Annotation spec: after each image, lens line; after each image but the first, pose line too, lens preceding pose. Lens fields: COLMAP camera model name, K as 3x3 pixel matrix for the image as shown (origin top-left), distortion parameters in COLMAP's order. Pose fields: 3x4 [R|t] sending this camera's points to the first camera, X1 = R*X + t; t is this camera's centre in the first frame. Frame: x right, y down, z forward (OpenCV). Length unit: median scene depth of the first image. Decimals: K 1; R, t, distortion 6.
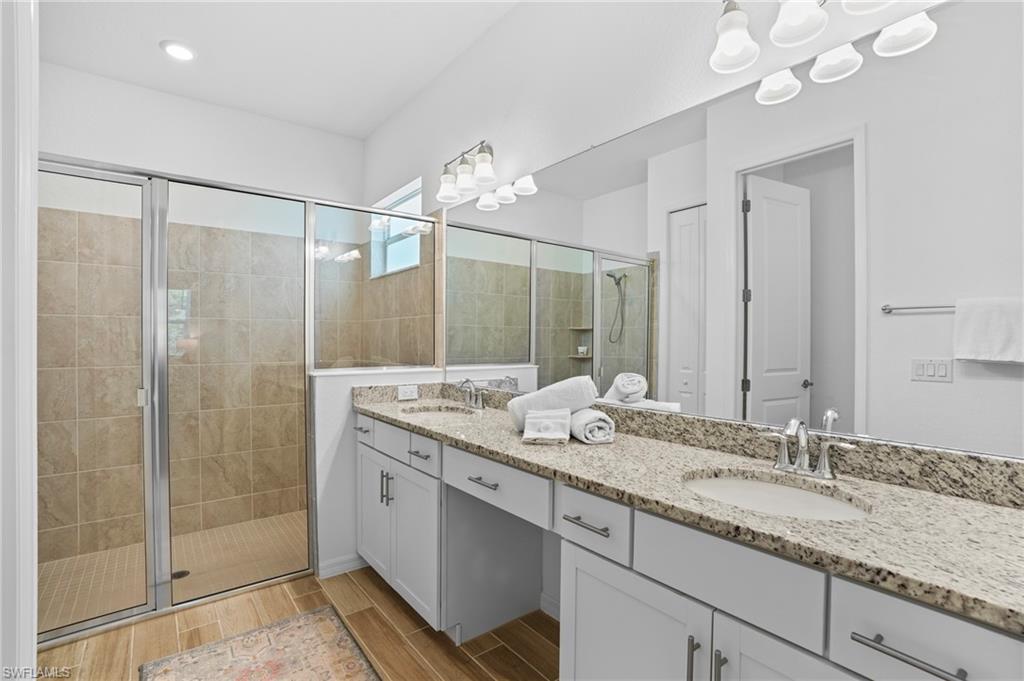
lens RADIAL K [[477.5, 0, 512.4], [0, 477.5, 344.4], [0, 0, 1]] dist [-0.040551, 0.006717]
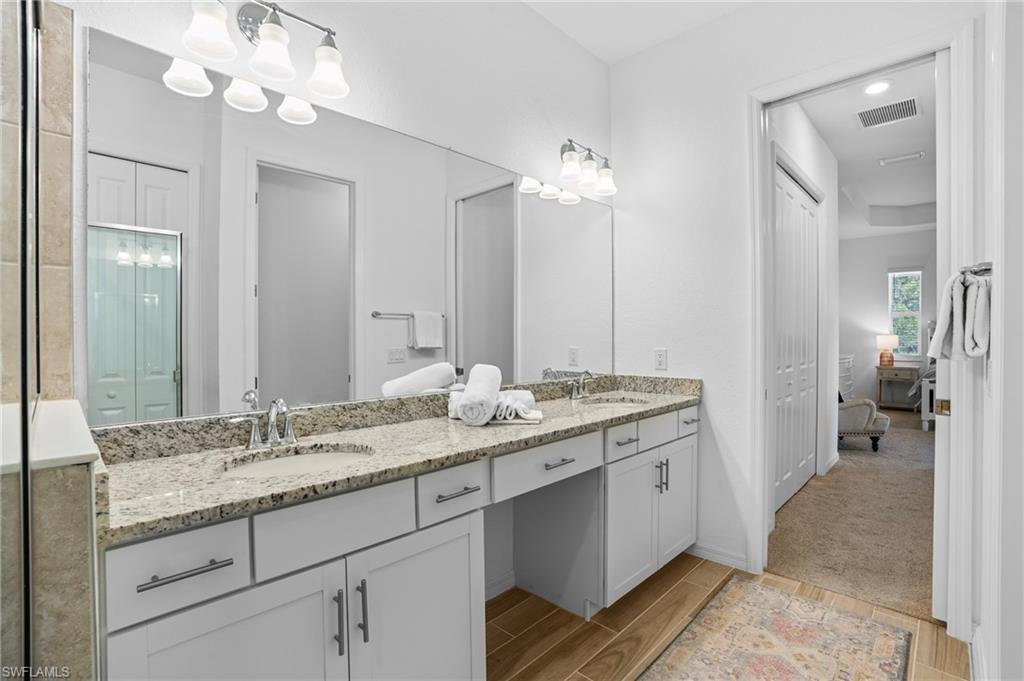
lens RADIAL K [[477.5, 0, 518.9], [0, 477.5, 343.5], [0, 0, 1]] dist [-0.040551, 0.006717]
pose [[-0.157668, -0.008876, 0.987452, -1.198534], [0.015542, 0.999813, 0.011468, 0.007414], [-0.987370, 0.017156, -0.157501, 1.366507]]
